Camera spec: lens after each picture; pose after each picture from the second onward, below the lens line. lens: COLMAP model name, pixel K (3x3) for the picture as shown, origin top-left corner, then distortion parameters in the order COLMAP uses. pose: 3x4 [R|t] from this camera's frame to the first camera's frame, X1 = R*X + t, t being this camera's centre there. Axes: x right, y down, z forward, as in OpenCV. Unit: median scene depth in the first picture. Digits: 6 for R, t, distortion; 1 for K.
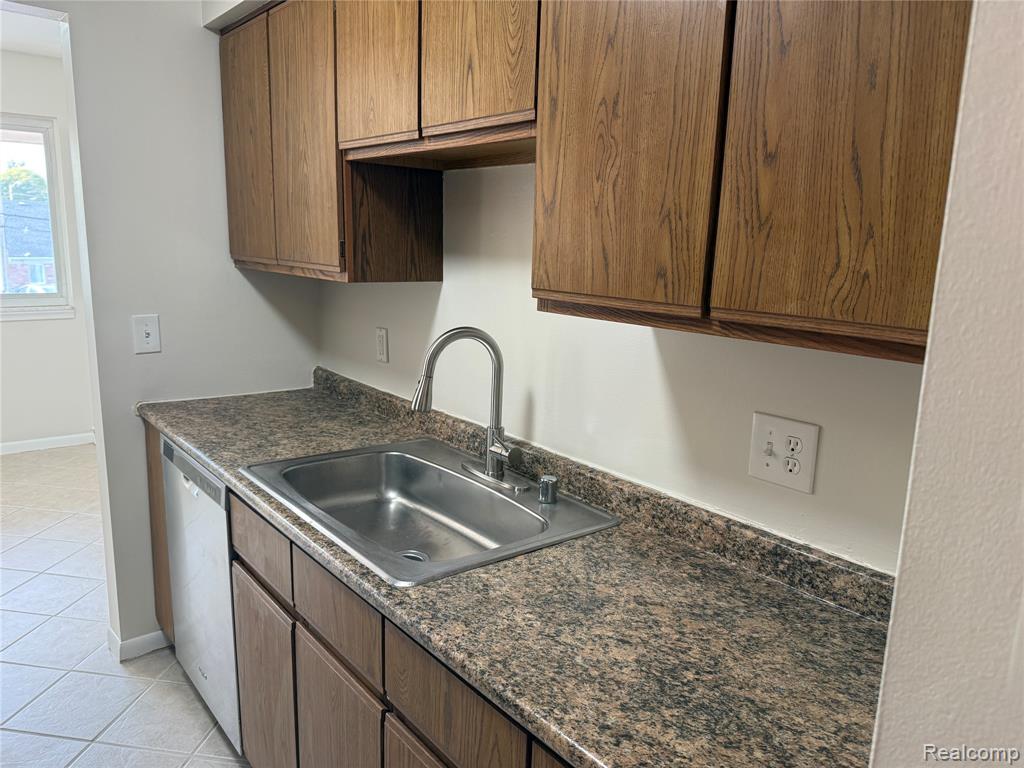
lens RADIAL K [[731.2, 0, 512.0], [0, 731.2, 384.0], [0, 0, 1]] dist [0.089147, -0.131100]
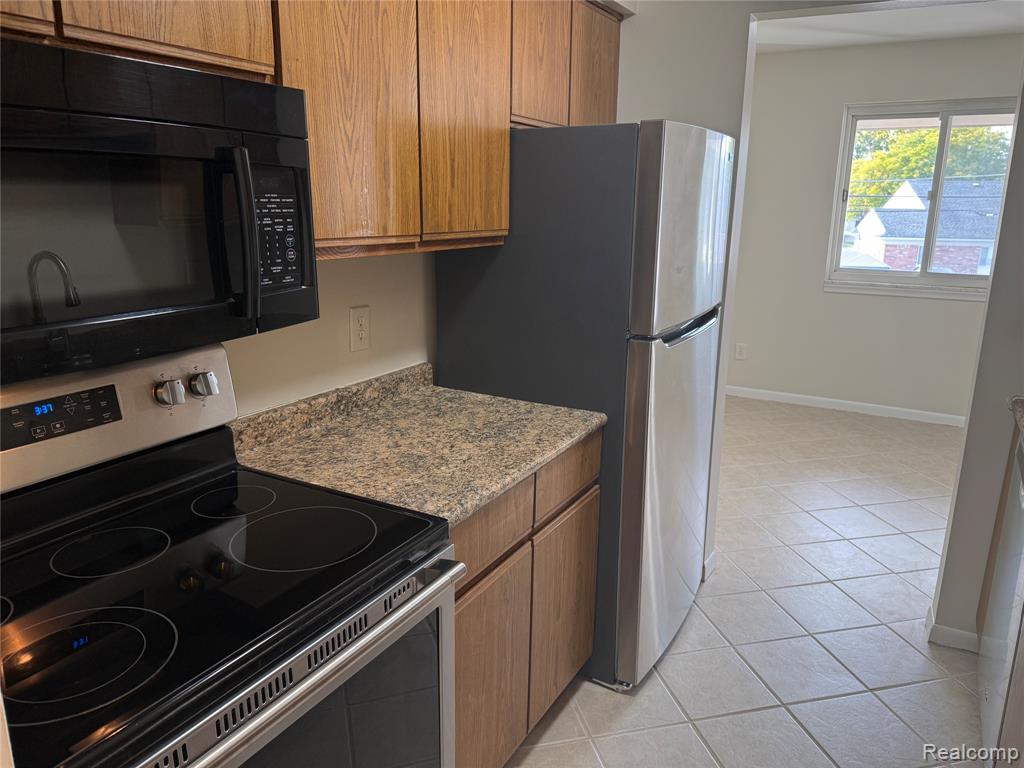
lens RADIAL K [[731.2, 0, 512.0], [0, 731.2, 384.0], [0, 0, 1]] dist [0.089147, -0.131100]
pose [[-0.364159, -0.273099, 0.890396, -1.137030], [0.139589, 0.929237, 0.342101, -0.277140], [-0.920817, 0.248869, -0.300268, 1.156355]]
